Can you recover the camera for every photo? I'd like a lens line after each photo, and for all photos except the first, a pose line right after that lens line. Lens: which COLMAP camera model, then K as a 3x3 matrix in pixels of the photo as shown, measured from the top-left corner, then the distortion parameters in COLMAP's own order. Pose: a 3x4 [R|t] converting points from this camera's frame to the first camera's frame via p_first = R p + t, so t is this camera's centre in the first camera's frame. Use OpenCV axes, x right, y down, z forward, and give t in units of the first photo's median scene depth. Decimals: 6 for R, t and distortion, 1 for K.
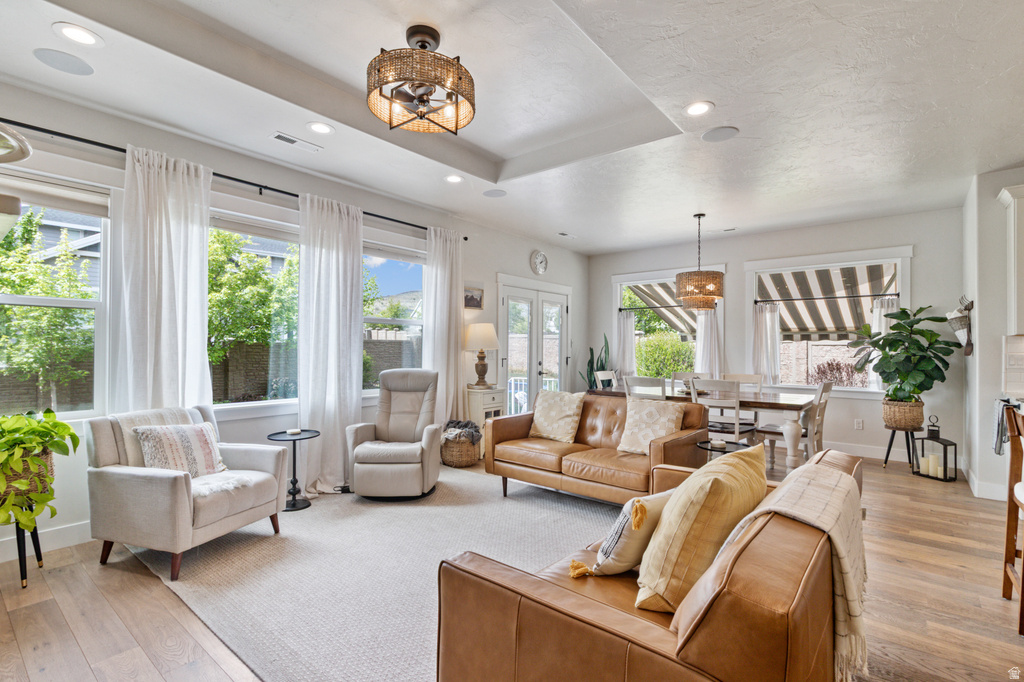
lens RADIAL K [[484.9, 0, 515.8], [0, 484.9, 340.6], [0, 0, 1]] dist [-0.001044, -0.000274]
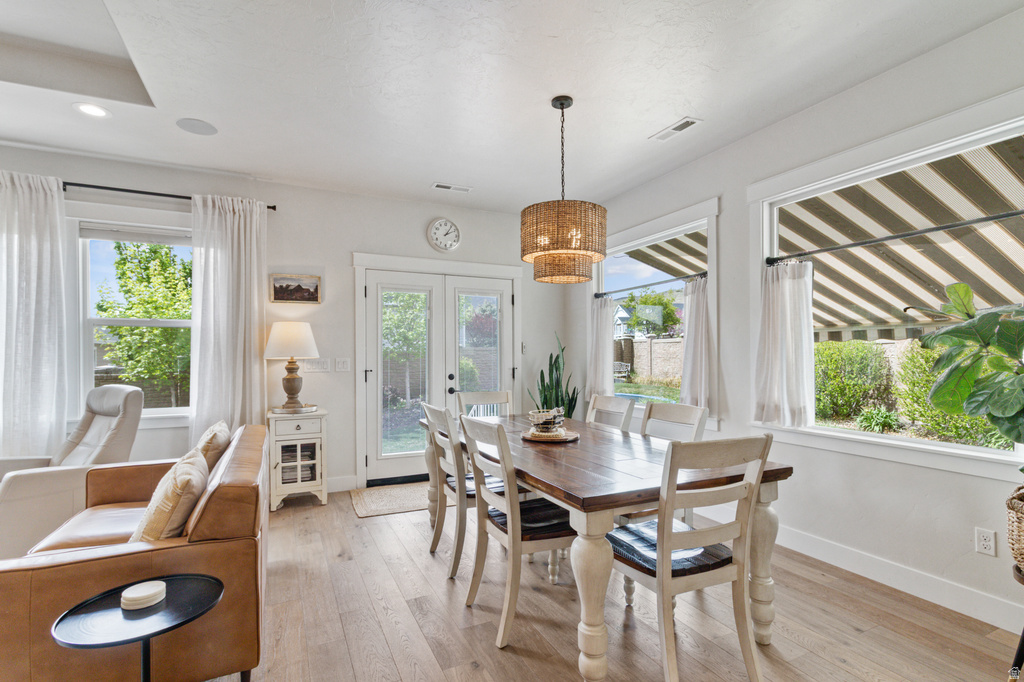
lens RADIAL K [[484.9, 0, 508.8], [0, 484.9, 349.4], [0, 0, 1]] dist [-0.001044, -0.000274]
pose [[0.904145, -0.012656, -0.427039, 0.578007], [0.013741, 0.999905, -0.000539, 0.010951], [0.427005, -0.005380, 0.904233, 0.525536]]
